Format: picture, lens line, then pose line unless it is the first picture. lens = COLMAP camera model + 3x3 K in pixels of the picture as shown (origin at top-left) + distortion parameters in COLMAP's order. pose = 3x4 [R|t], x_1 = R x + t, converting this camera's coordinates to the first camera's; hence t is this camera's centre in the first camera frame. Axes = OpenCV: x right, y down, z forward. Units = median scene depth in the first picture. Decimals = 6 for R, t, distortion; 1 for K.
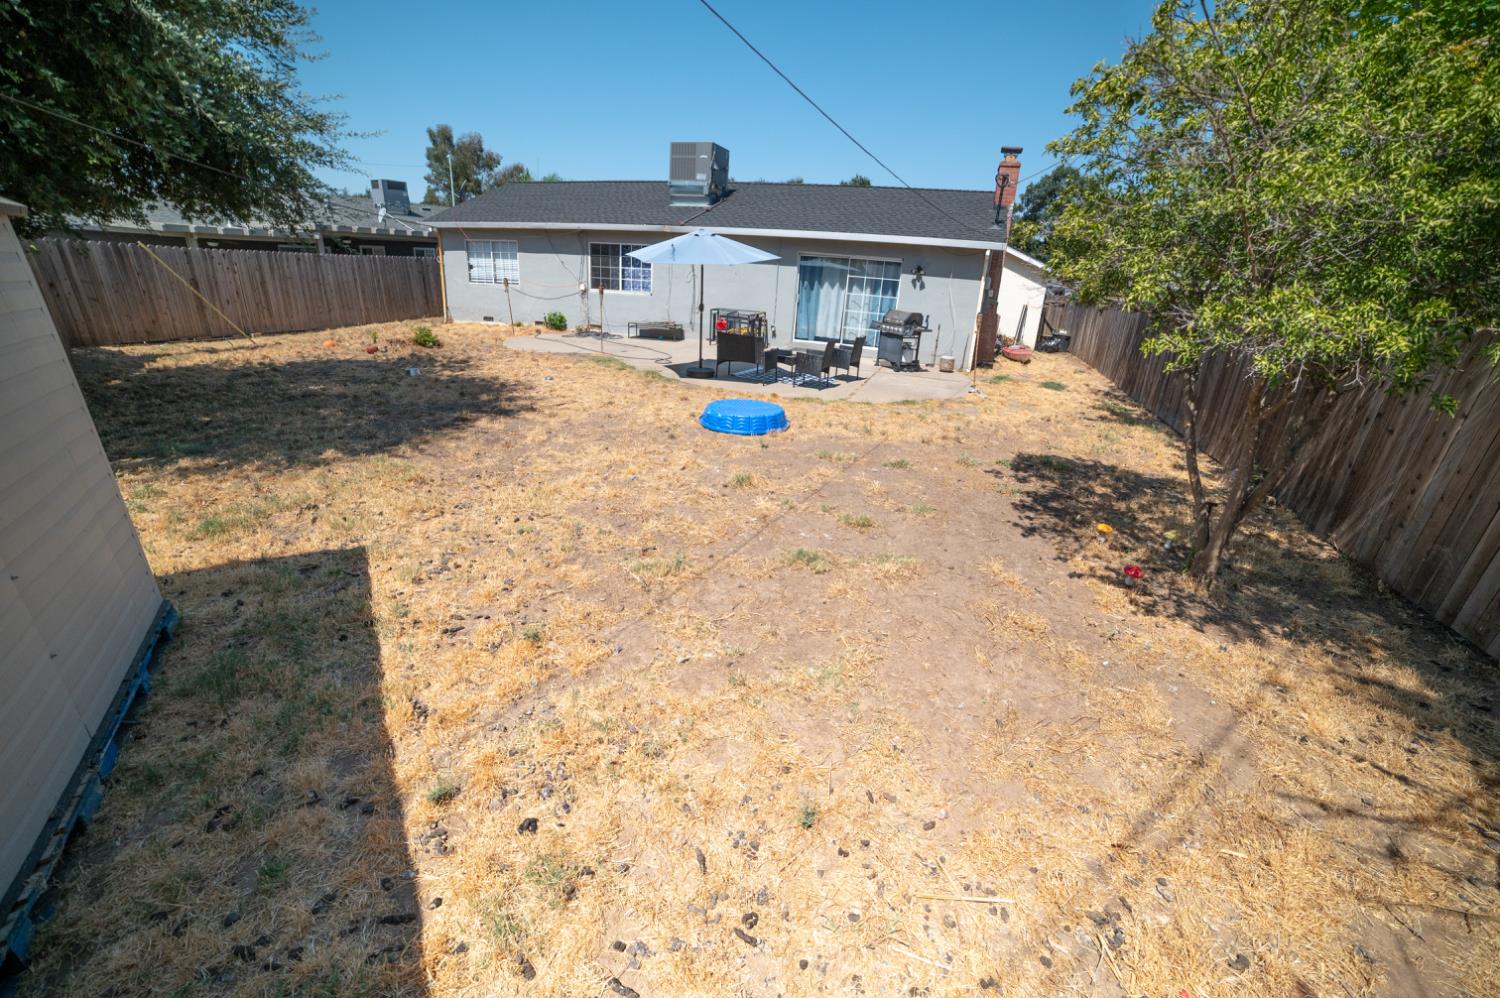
lens RADIAL K [[602.0, 0, 749.1], [0, 602.0, 498.9], [0, 0, 1]] dist [-0.059004, 0.010865]
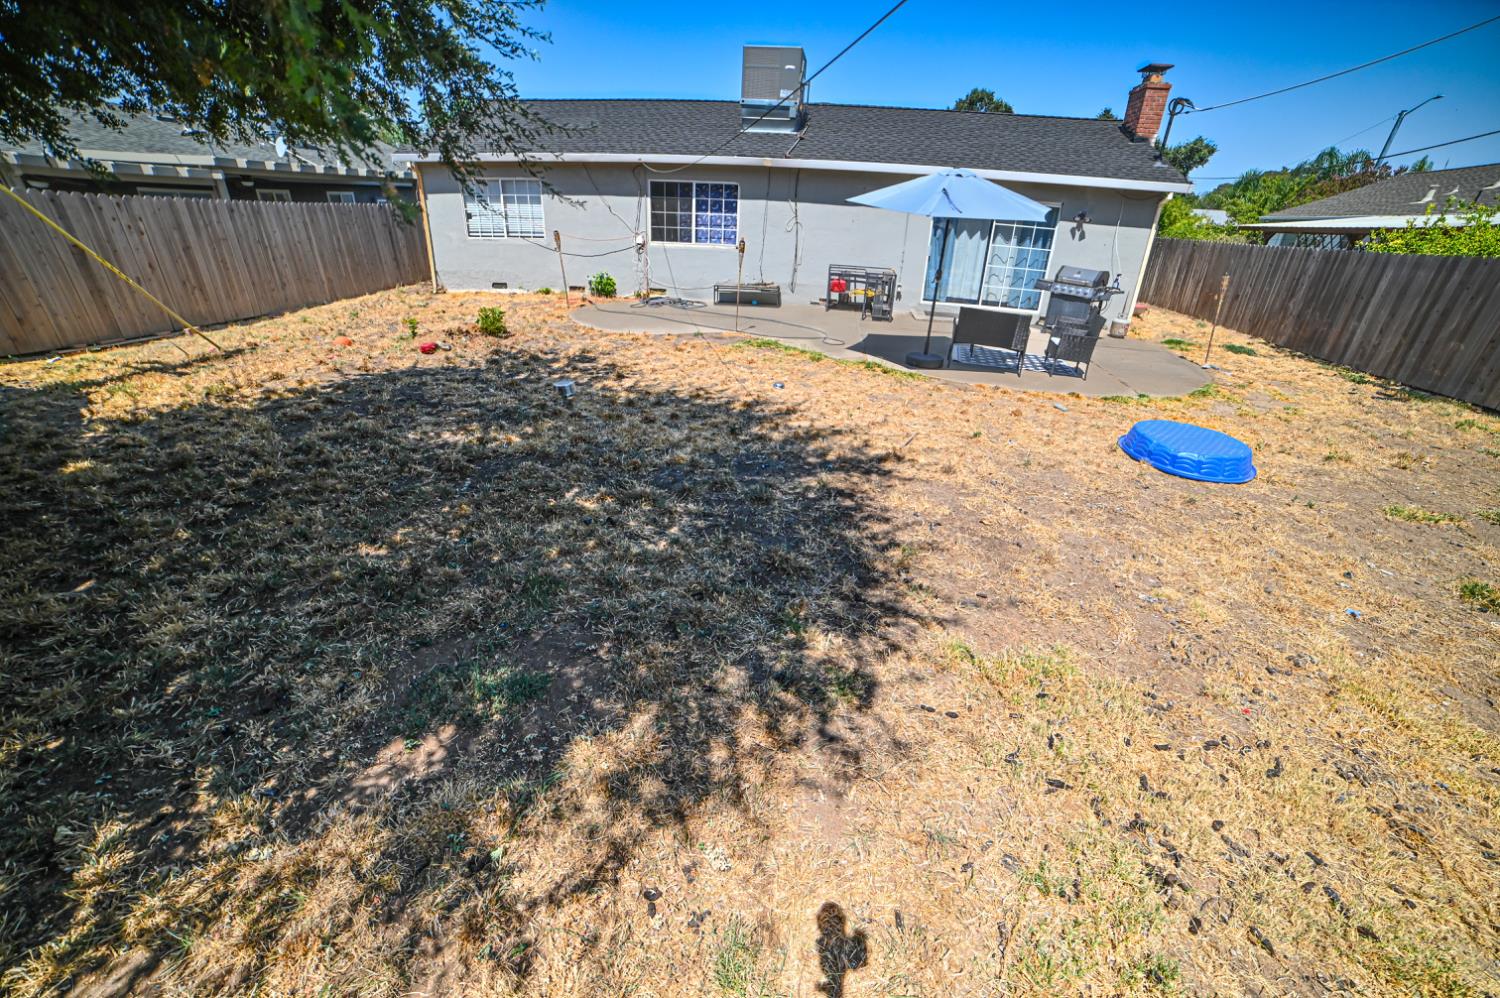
lens RADIAL K [[602.0, 0, 761.0], [0, 602.0, 508.6], [0, 0, 1]] dist [-0.059004, 0.010865]
pose [[0.980107, -0.100868, 0.170929, -0.339885], [0.081707, 0.989923, 0.115659, -0.100620], [-0.180873, -0.099392, 0.978471, 0.210886]]
